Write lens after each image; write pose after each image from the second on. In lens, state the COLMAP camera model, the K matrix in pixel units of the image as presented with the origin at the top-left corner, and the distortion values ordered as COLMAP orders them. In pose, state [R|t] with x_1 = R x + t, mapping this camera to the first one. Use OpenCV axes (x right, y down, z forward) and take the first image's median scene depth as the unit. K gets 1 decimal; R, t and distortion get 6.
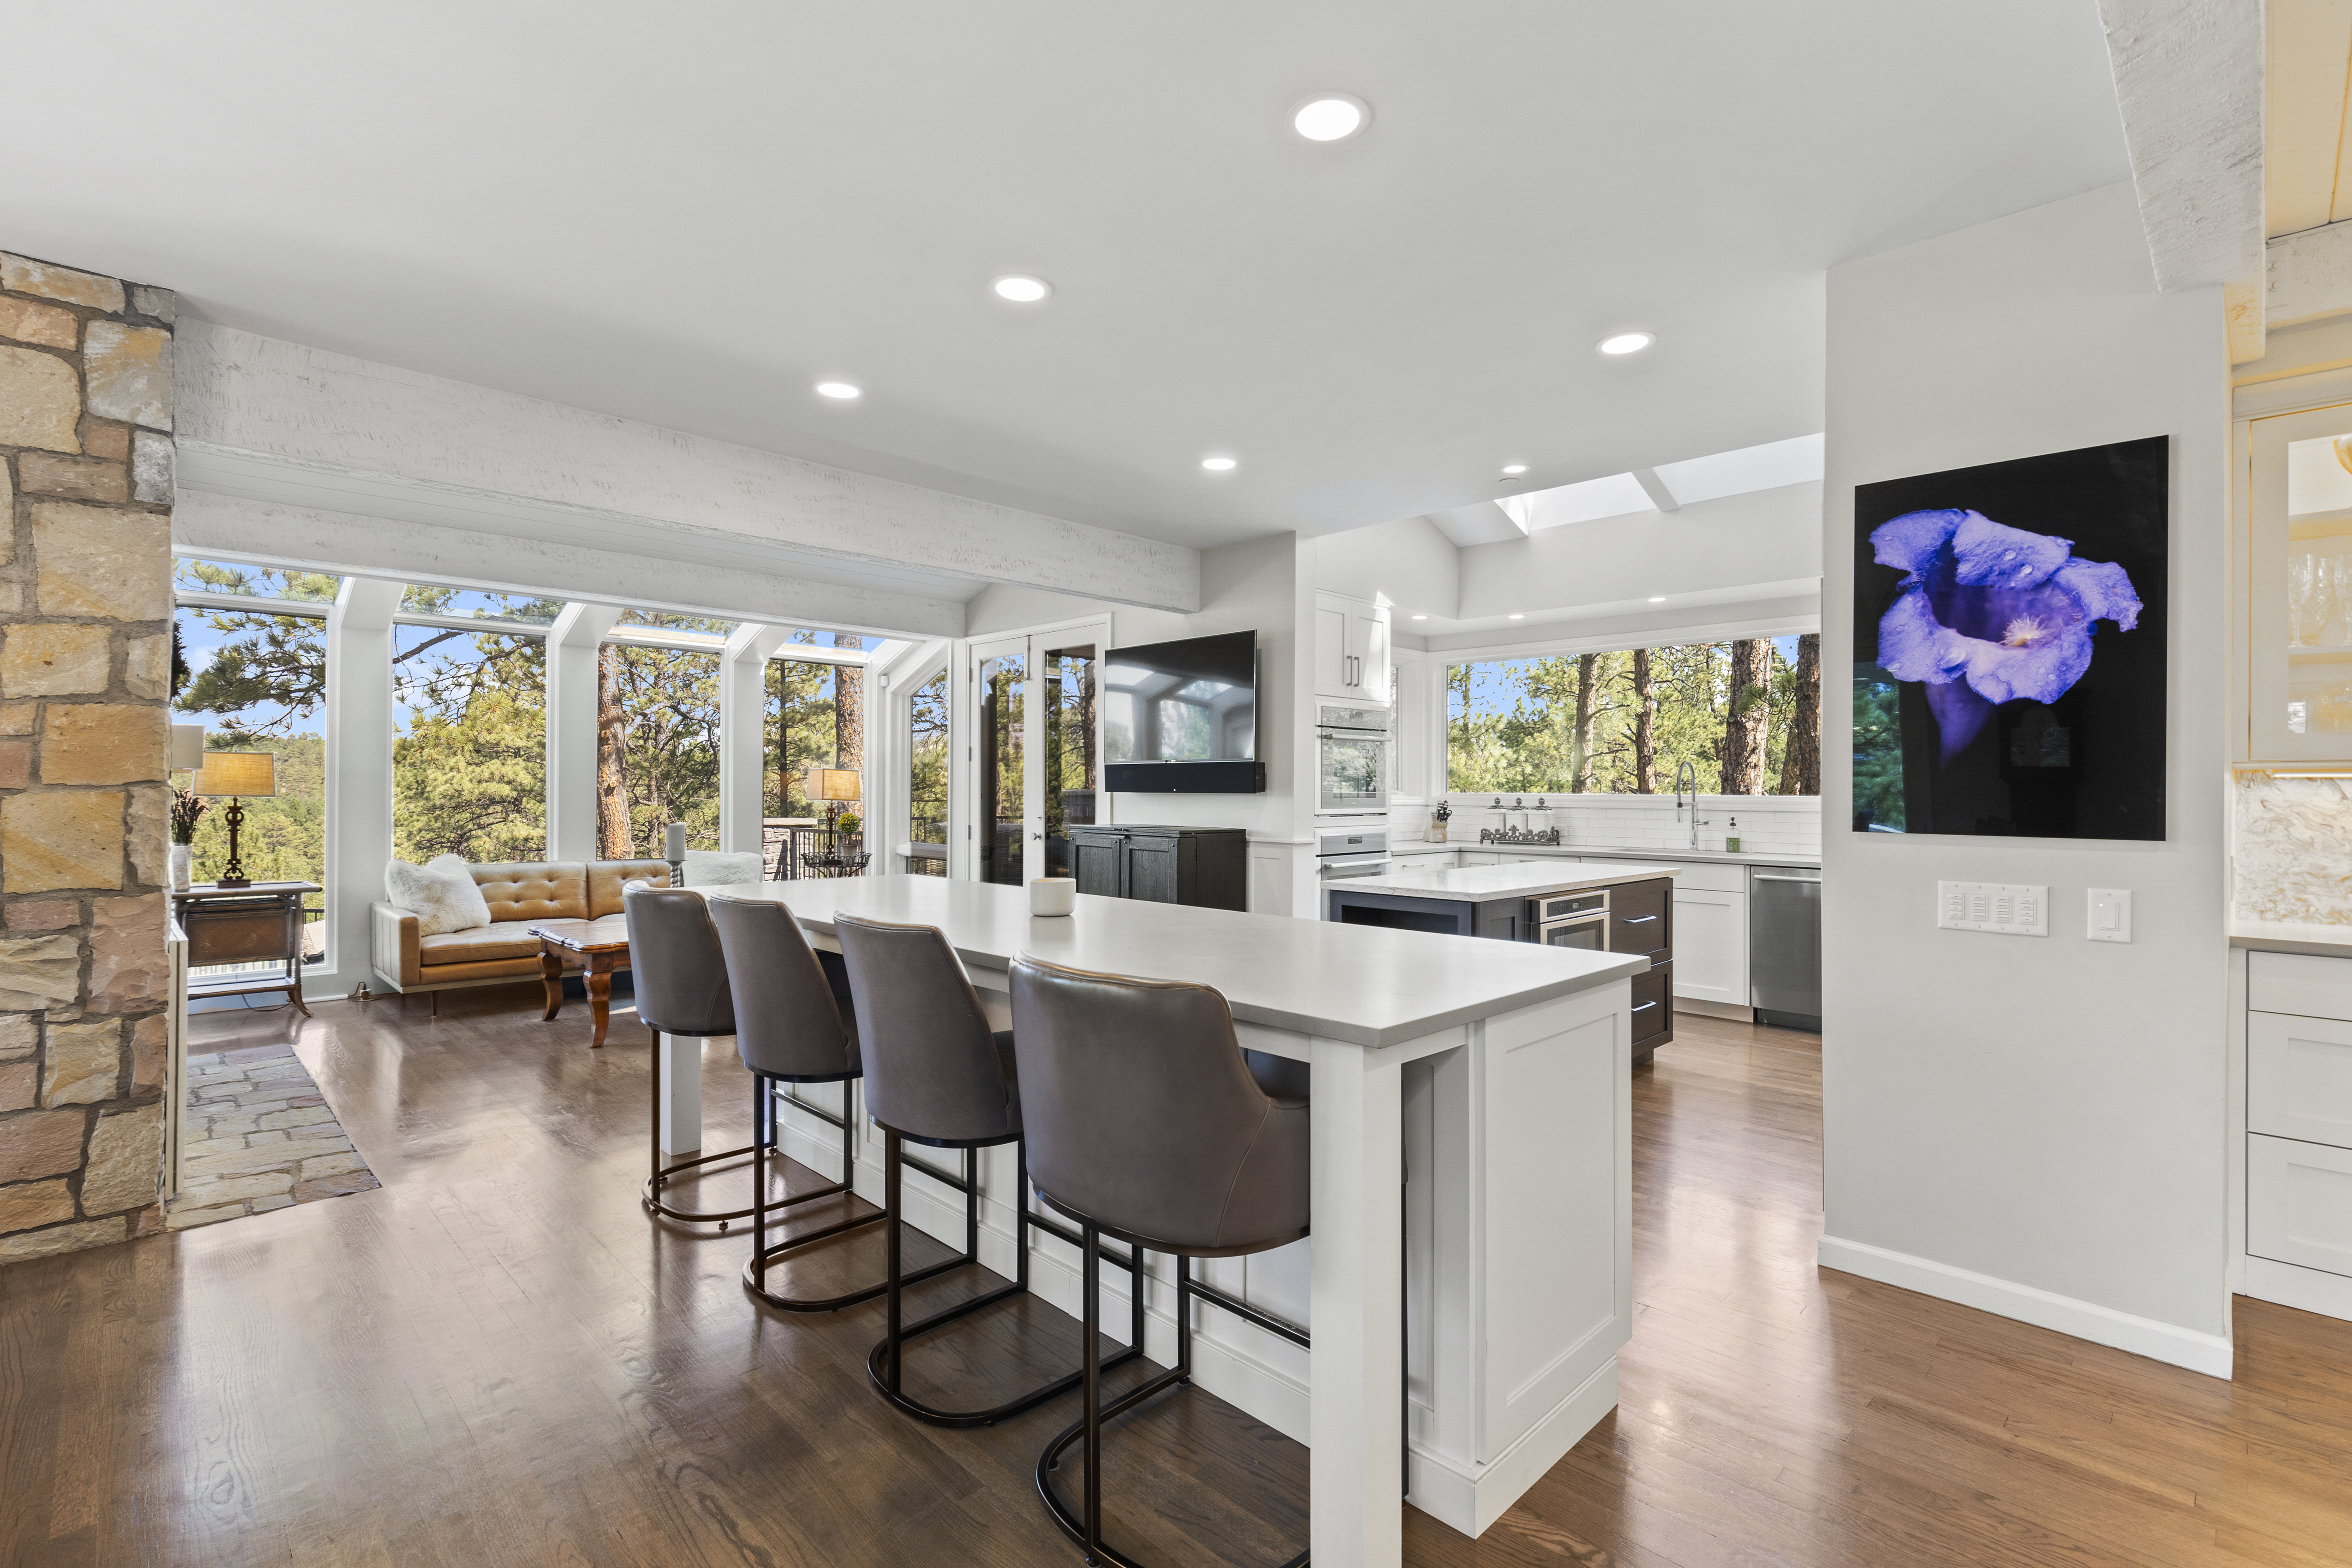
lens RADIAL K [[1059.6, 0, 1174.4], [0, 1059.6, 784.4], [0, 0, 1]] dist [0.000000, -0.001303]
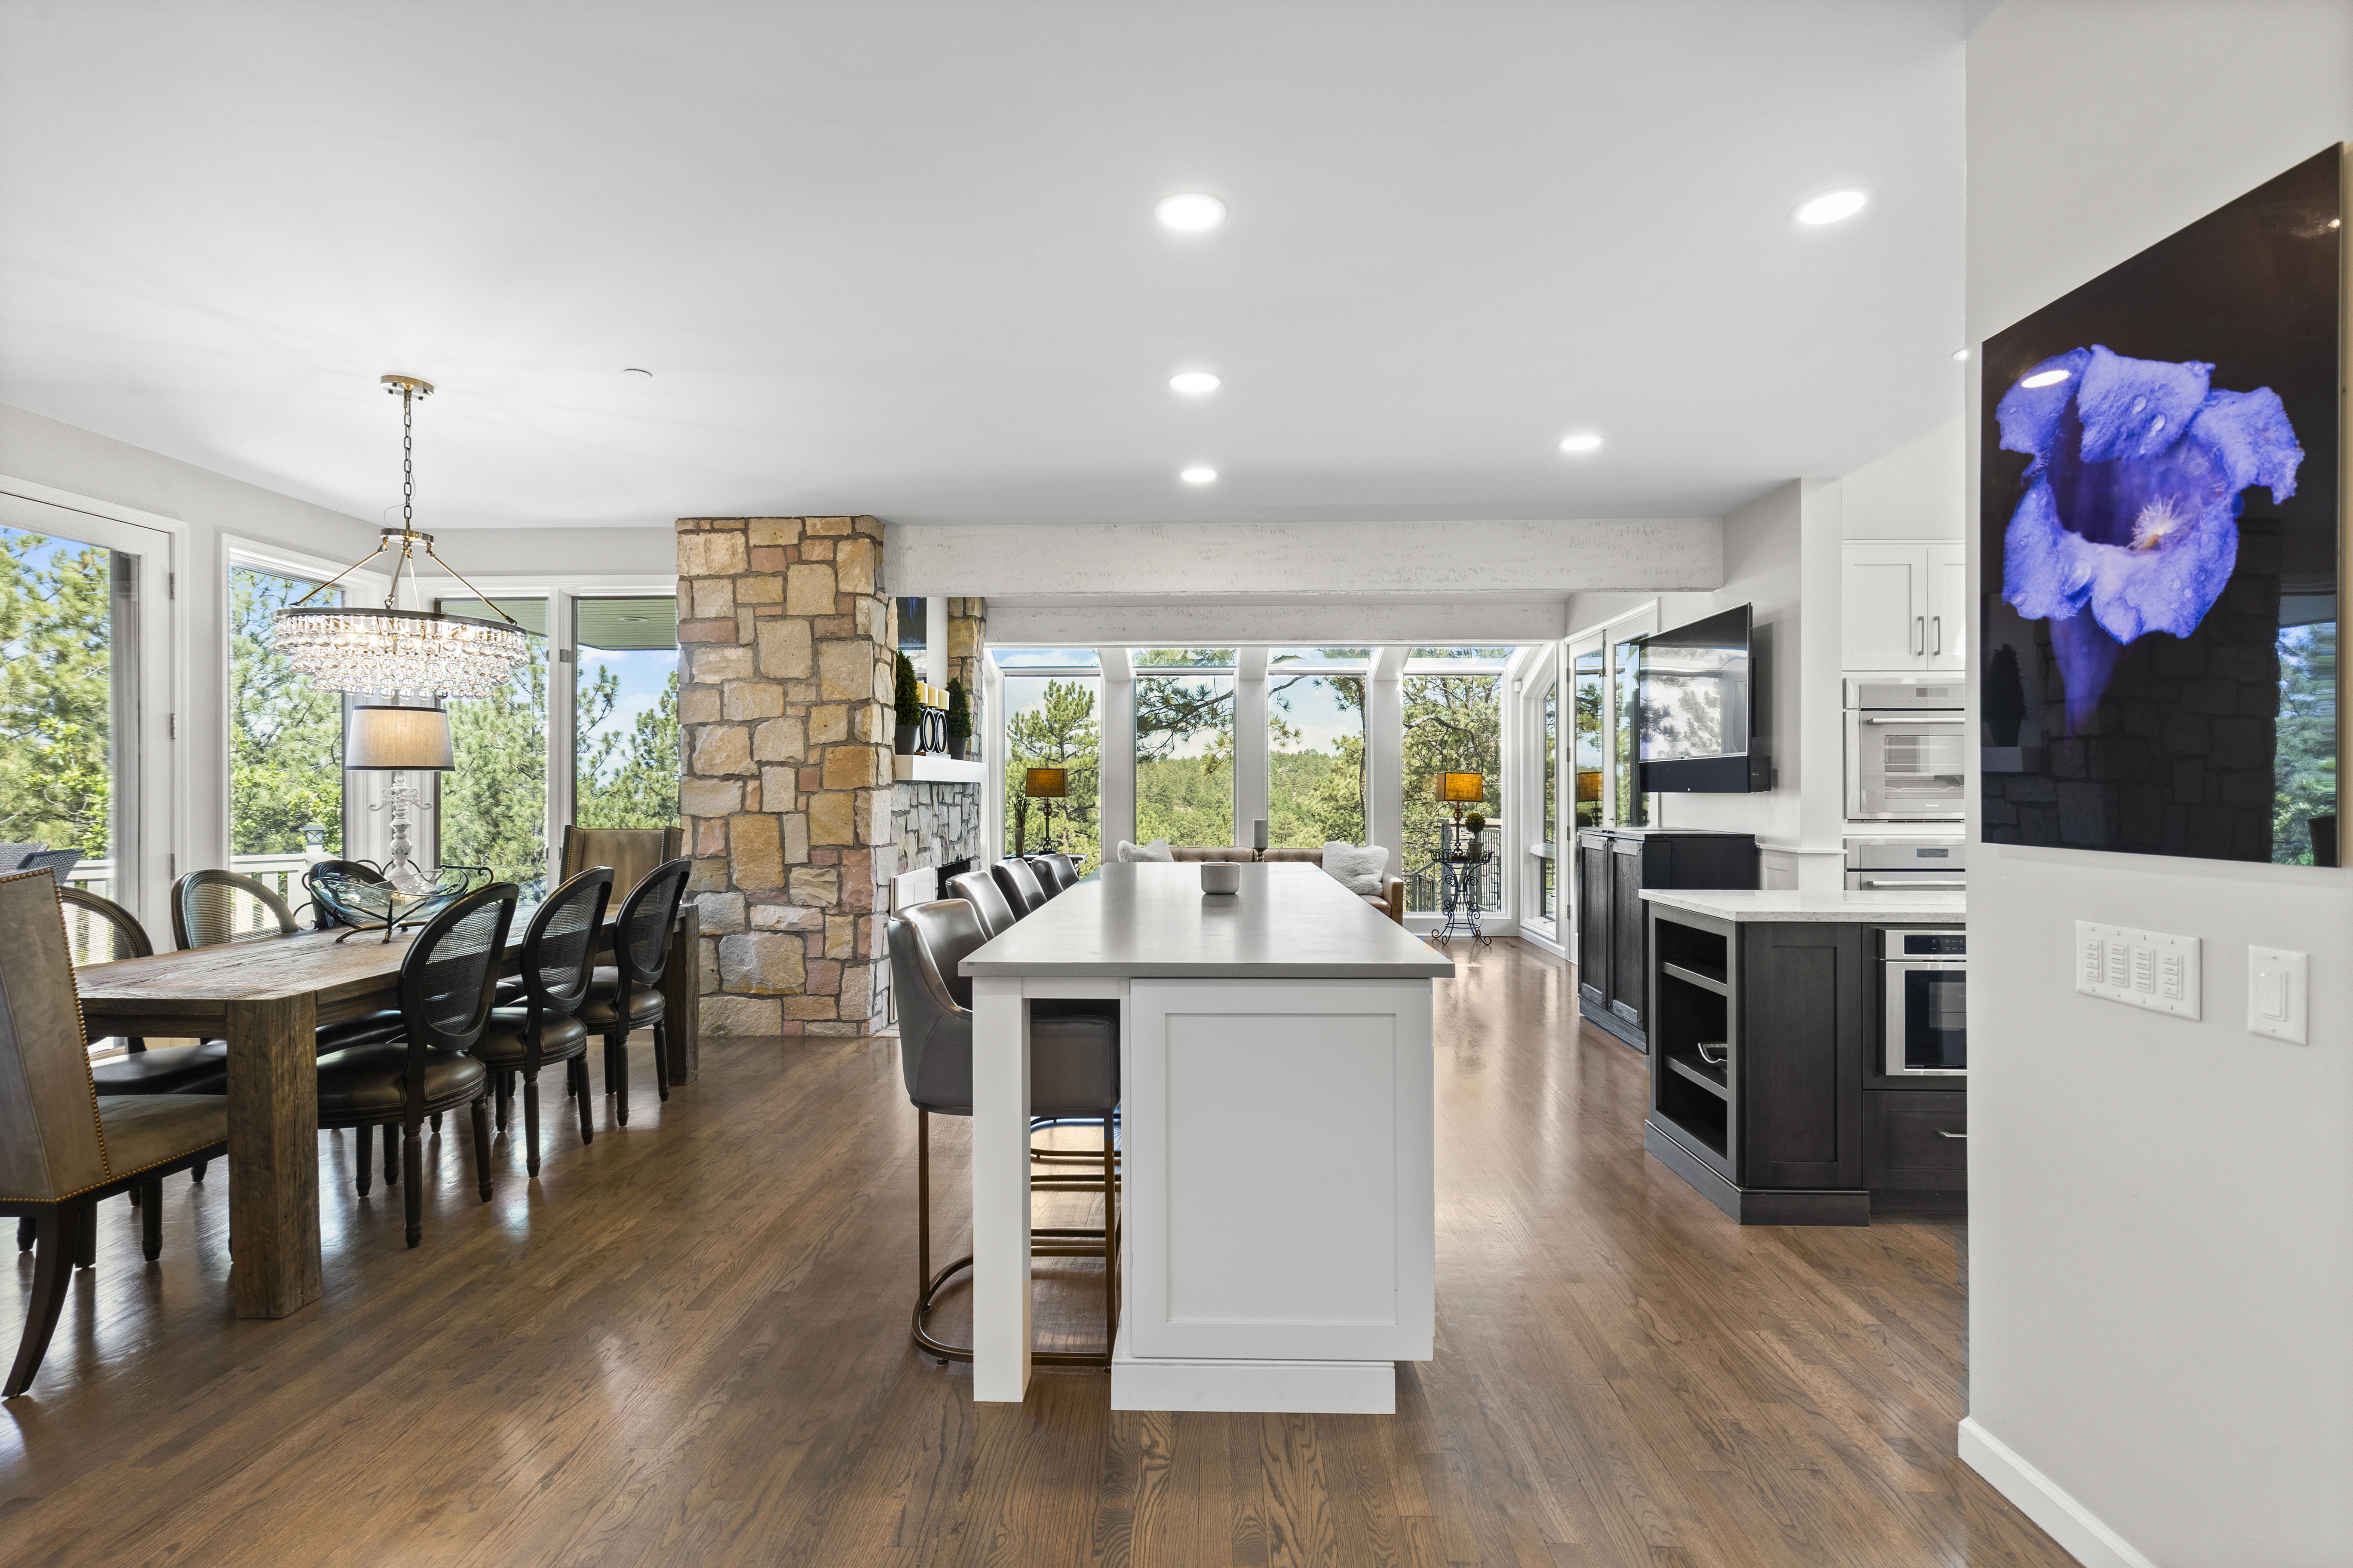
lens RADIAL K [[1060.0, 0, 1176.3], [0, 1060.0, 786.8], [0, 0, 1]] dist [0.000000, -0.001303]
pose [[0.688689, -0.007515, -0.725018, 0.733034], [0.007320, 0.999967, -0.003412, 0.006187], [0.725020, -0.002957, 0.688721, 0.135711]]
